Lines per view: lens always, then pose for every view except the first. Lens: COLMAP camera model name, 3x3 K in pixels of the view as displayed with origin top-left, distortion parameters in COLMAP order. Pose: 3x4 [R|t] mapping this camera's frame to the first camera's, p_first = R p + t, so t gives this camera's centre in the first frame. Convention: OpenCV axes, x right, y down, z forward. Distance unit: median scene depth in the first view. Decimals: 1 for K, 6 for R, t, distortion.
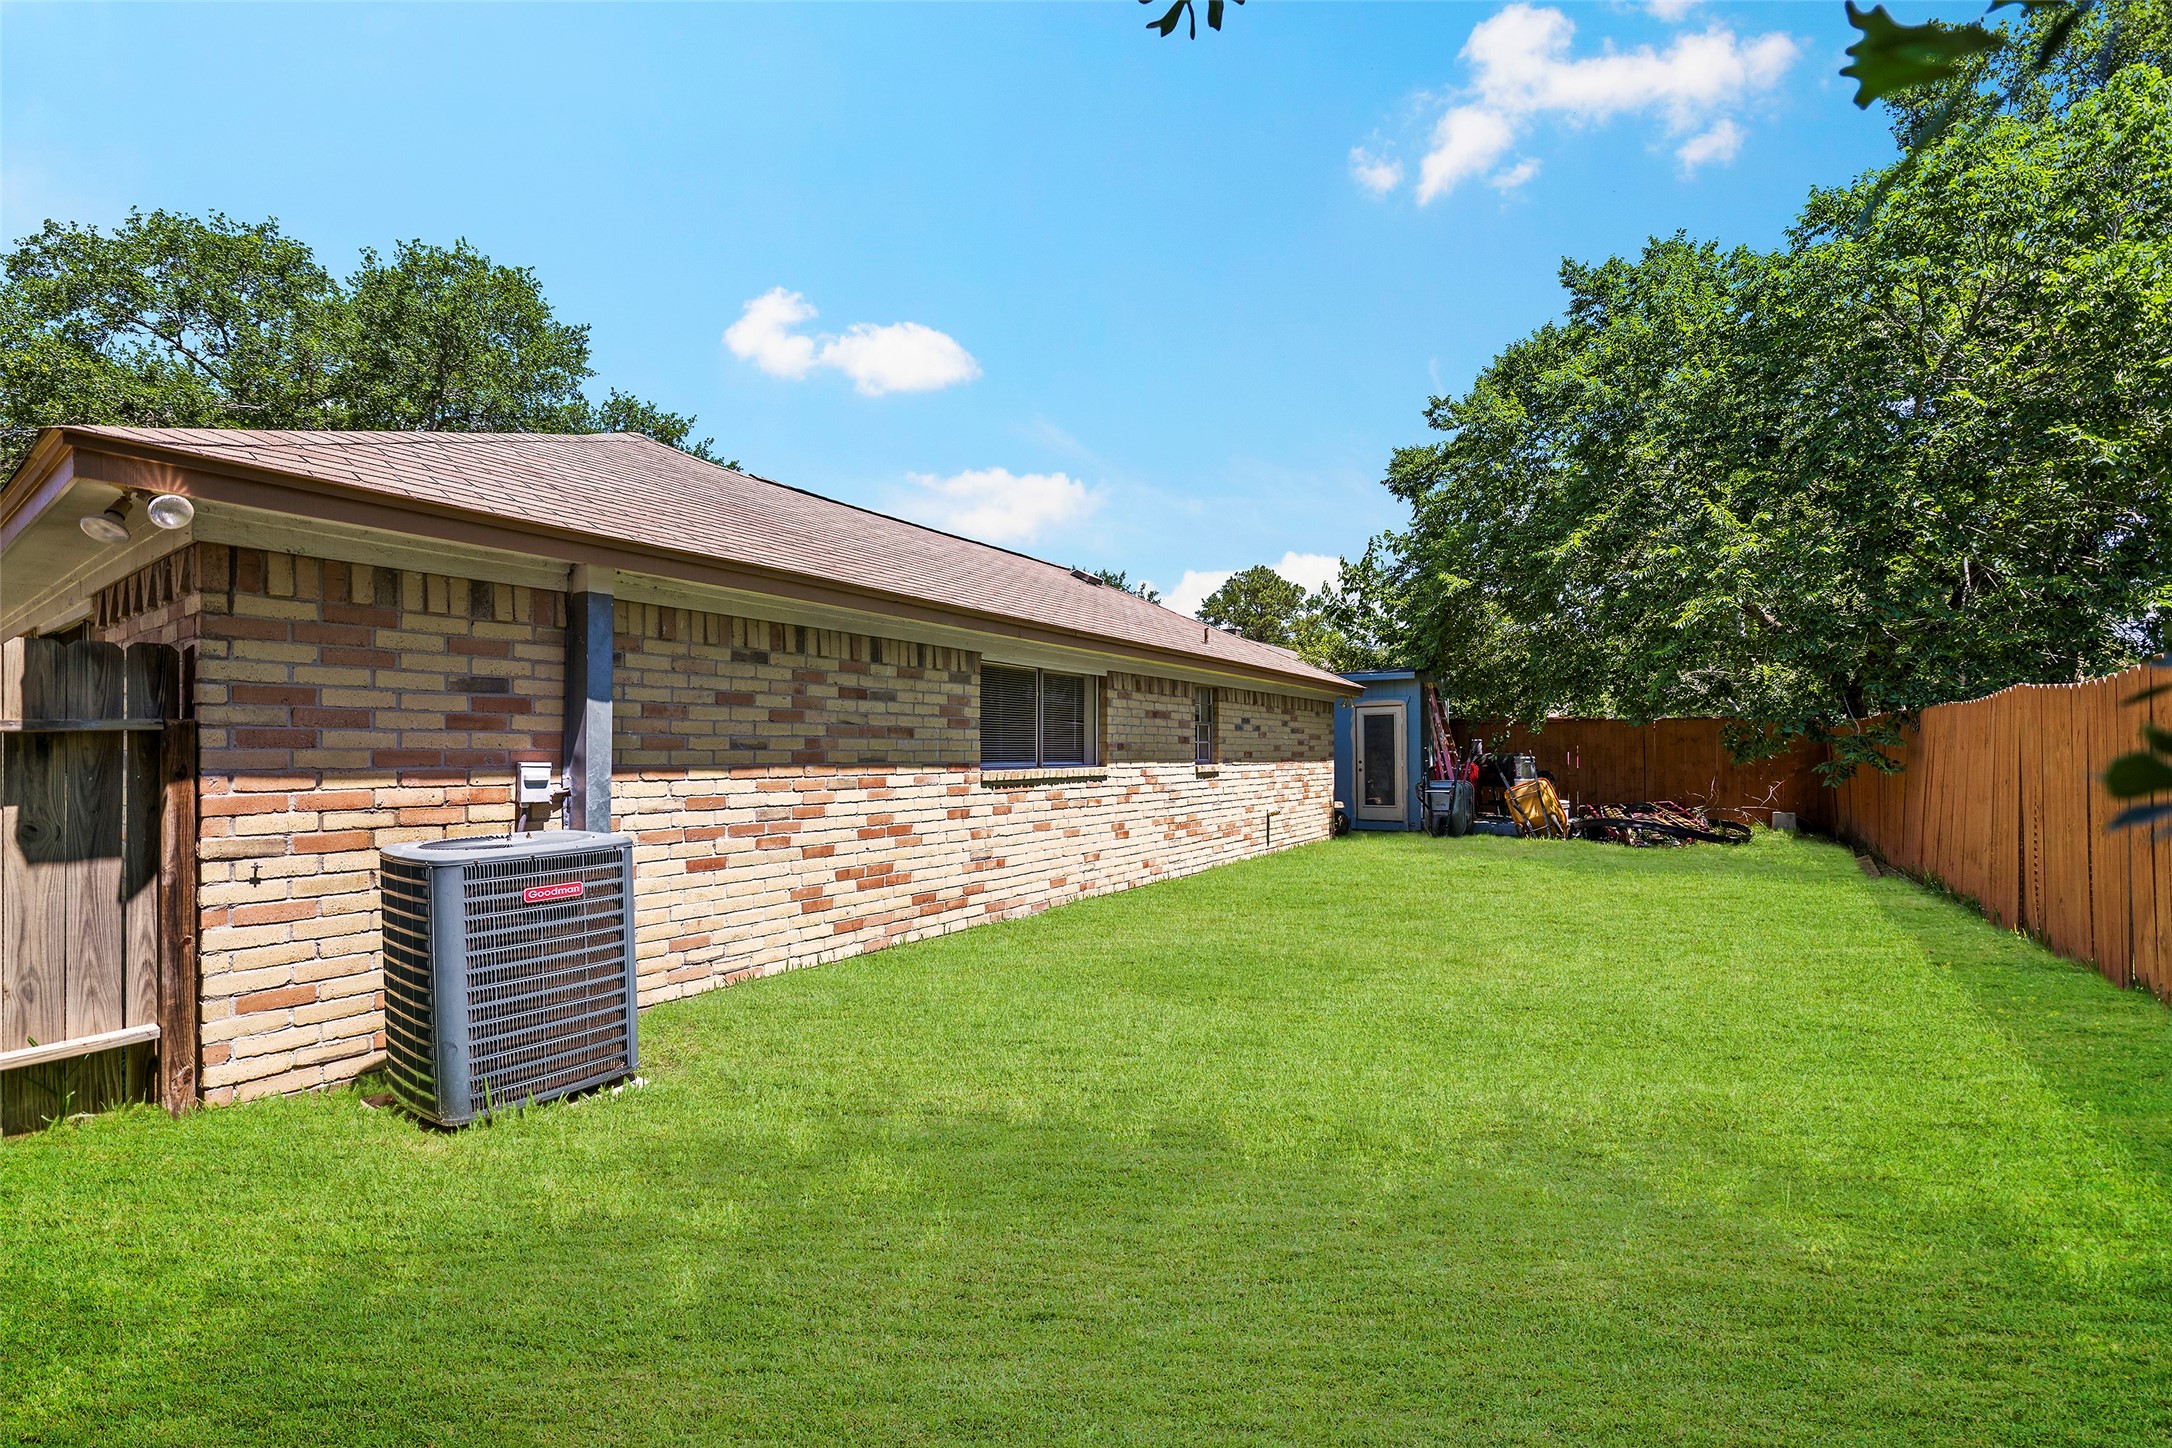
lens RADIAL K [[893.4, 0, 1085.8], [0, 893.4, 740.0], [0, 0, 1]] dist [0.002130, 0.000283]
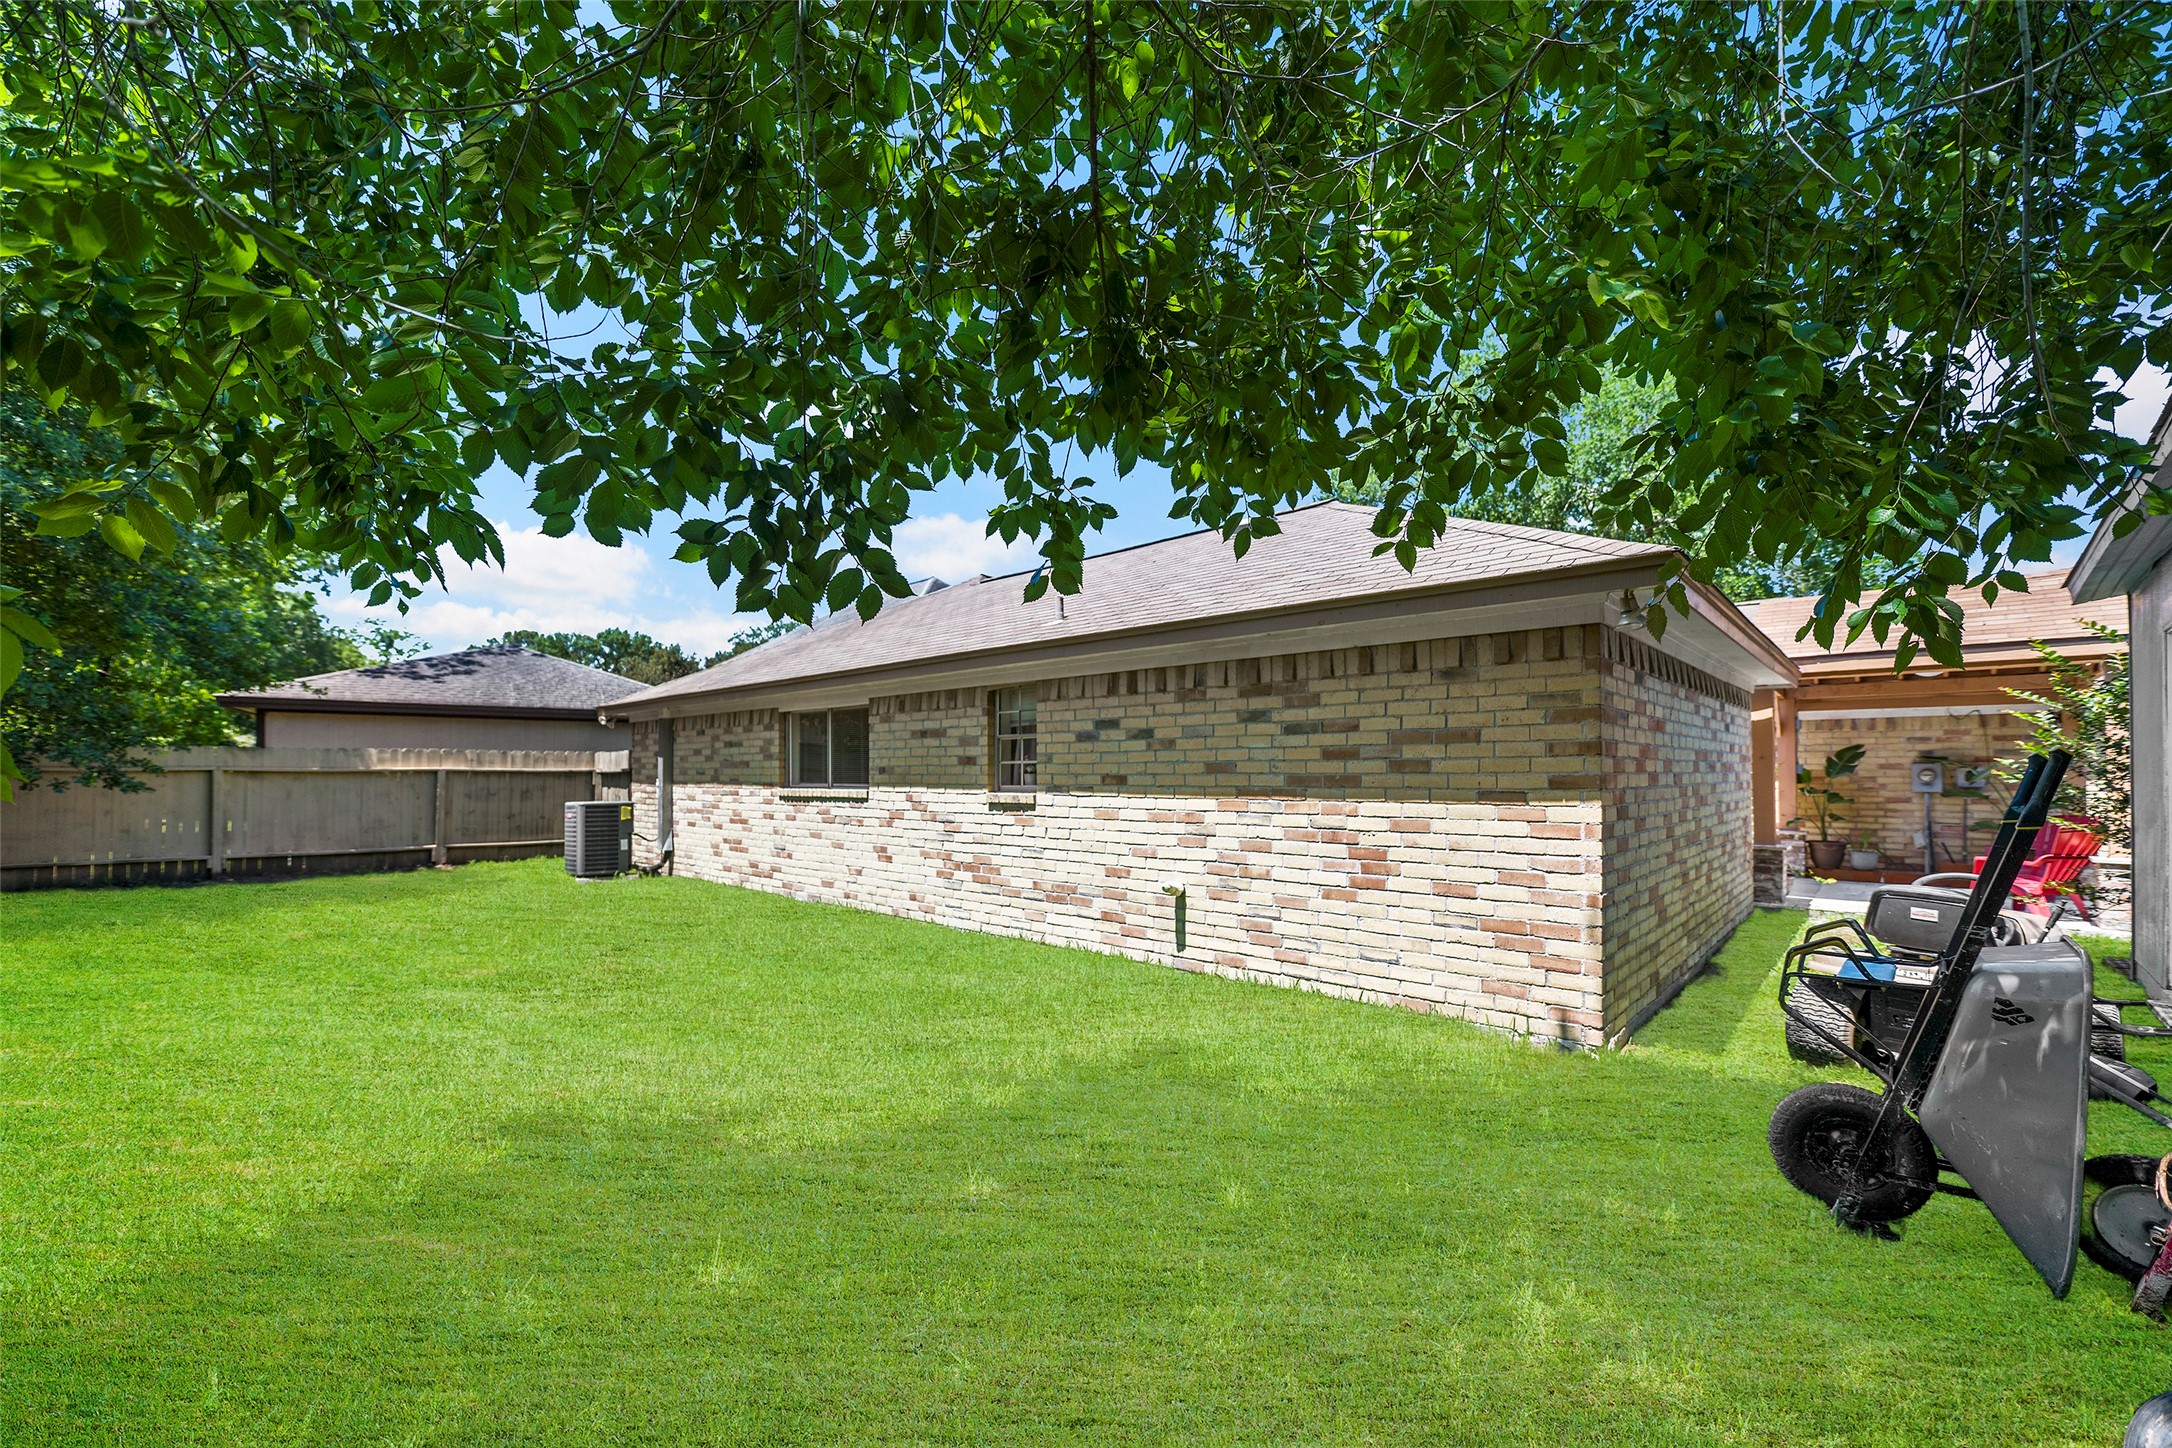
lens RADIAL K [[893.4, 0, 1080.9], [0, 893.4, 743.9], [0, 0, 1]] dist [0.002130, 0.000283]
pose [[-0.161157, -0.030061, -0.986471, 1.000486], [0.017982, 0.999281, -0.033389, 0.015282], [0.986765, -0.023119, -0.160501, 1.383563]]
